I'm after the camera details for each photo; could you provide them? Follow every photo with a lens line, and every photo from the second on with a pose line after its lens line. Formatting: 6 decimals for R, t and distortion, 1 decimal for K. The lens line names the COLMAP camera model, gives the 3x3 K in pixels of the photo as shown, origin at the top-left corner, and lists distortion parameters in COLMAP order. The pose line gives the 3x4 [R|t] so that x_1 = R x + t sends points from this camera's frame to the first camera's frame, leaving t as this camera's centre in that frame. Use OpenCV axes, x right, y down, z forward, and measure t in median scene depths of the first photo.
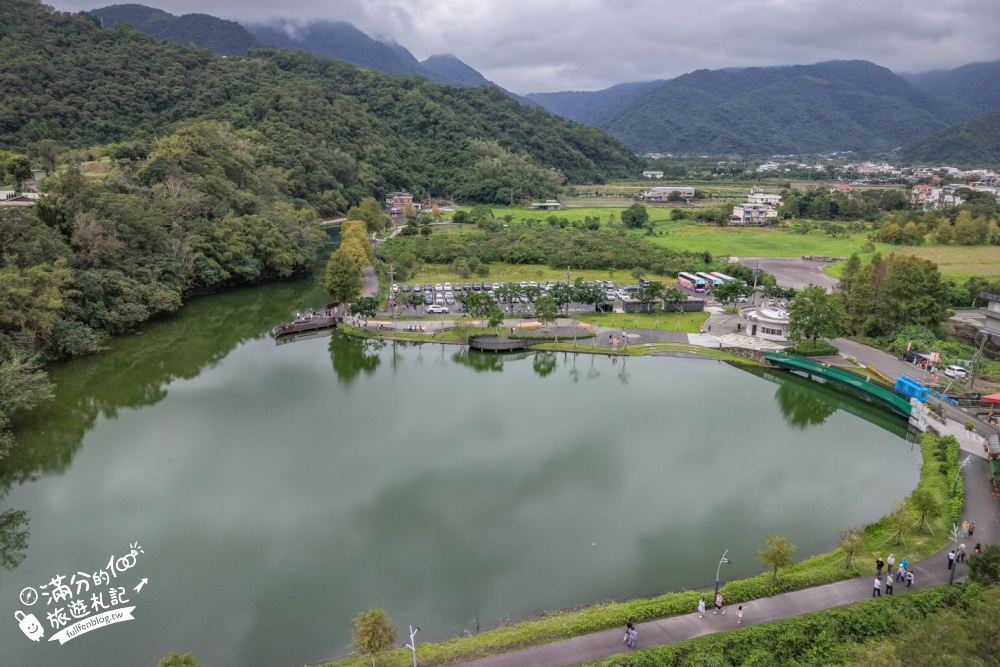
lens RADIAL K [[696.3, 0, 500.0], [0, 696.3, 333.5], [0, 0, 1]] dist [0.025864, -0.021061]
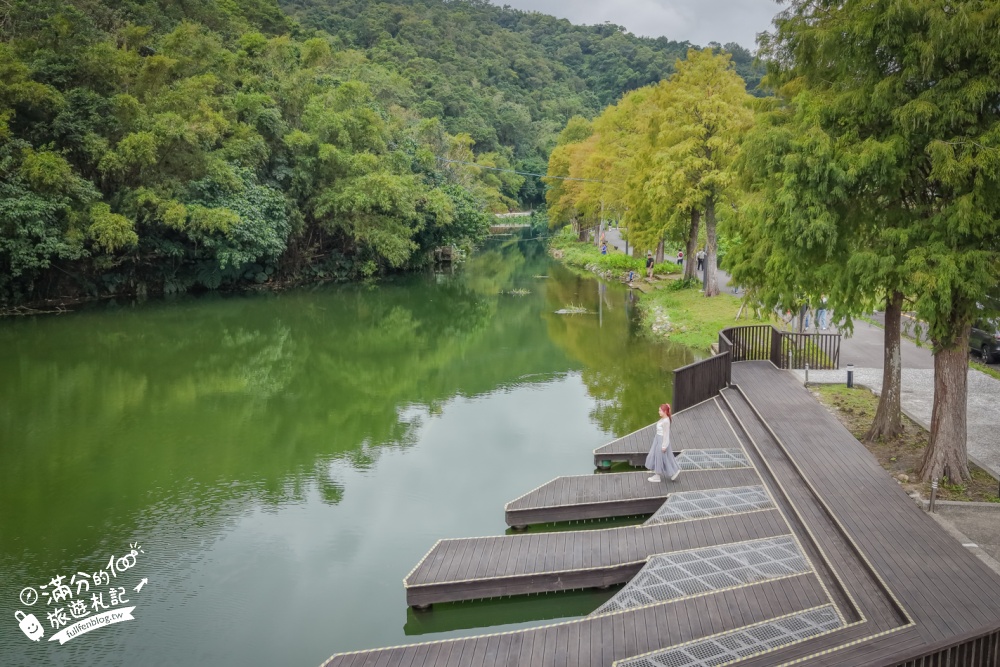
lens RADIAL K [[696.3, 0, 500.0], [0, 696.3, 333.5], [0, 0, 1]] dist [0.025864, -0.021061]
pose [[0.988093, 0.011525, -0.153427, -0.155865], [-0.030299, 0.992239, -0.120599, -0.019147], [0.150846, 0.123812, 0.980773, 0.523255]]
